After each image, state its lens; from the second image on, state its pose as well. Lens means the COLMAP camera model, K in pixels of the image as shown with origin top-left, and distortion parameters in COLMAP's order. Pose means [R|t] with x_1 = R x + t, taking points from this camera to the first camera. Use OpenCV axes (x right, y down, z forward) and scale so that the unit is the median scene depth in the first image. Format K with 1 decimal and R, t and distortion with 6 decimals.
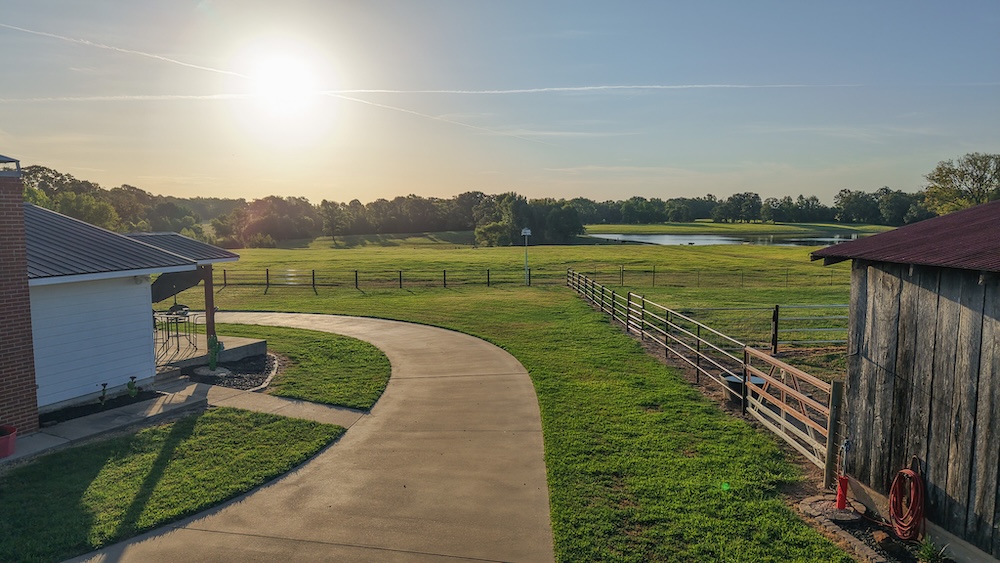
lens RADIAL K [[666.0, 0, 503.9], [0, 666.0, 289.1], [0, 0, 1]] dist [0.036965, -0.036876]
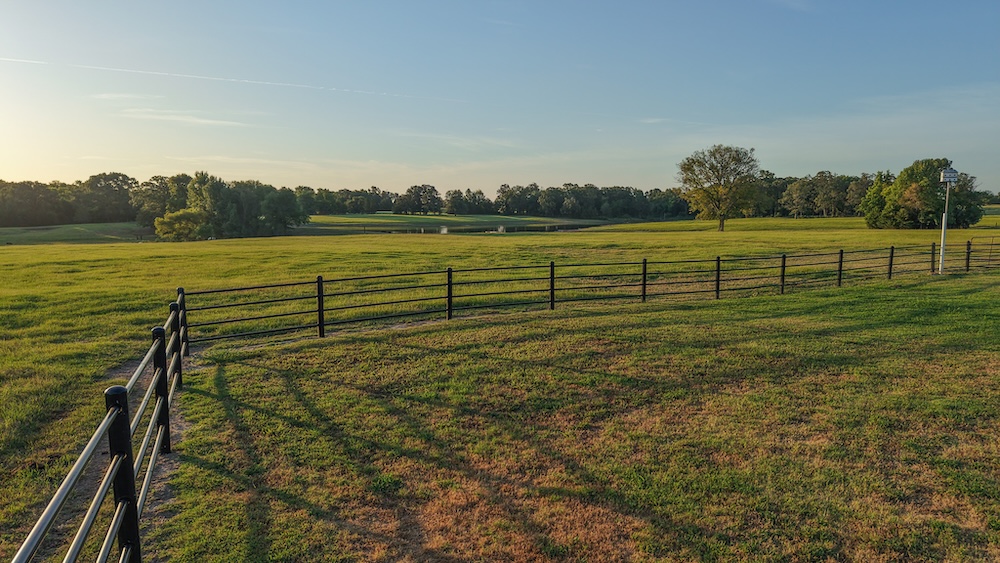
lens RADIAL K [[666.0, 0, 507.3], [0, 666.0, 303.8], [0, 0, 1]] dist [0.036965, -0.036876]
pose [[0.850079, -0.068644, 0.522162, -0.067657], [0.053967, 0.997604, 0.043287, -0.002317], [-0.523882, -0.008618, 0.851747, 0.079861]]
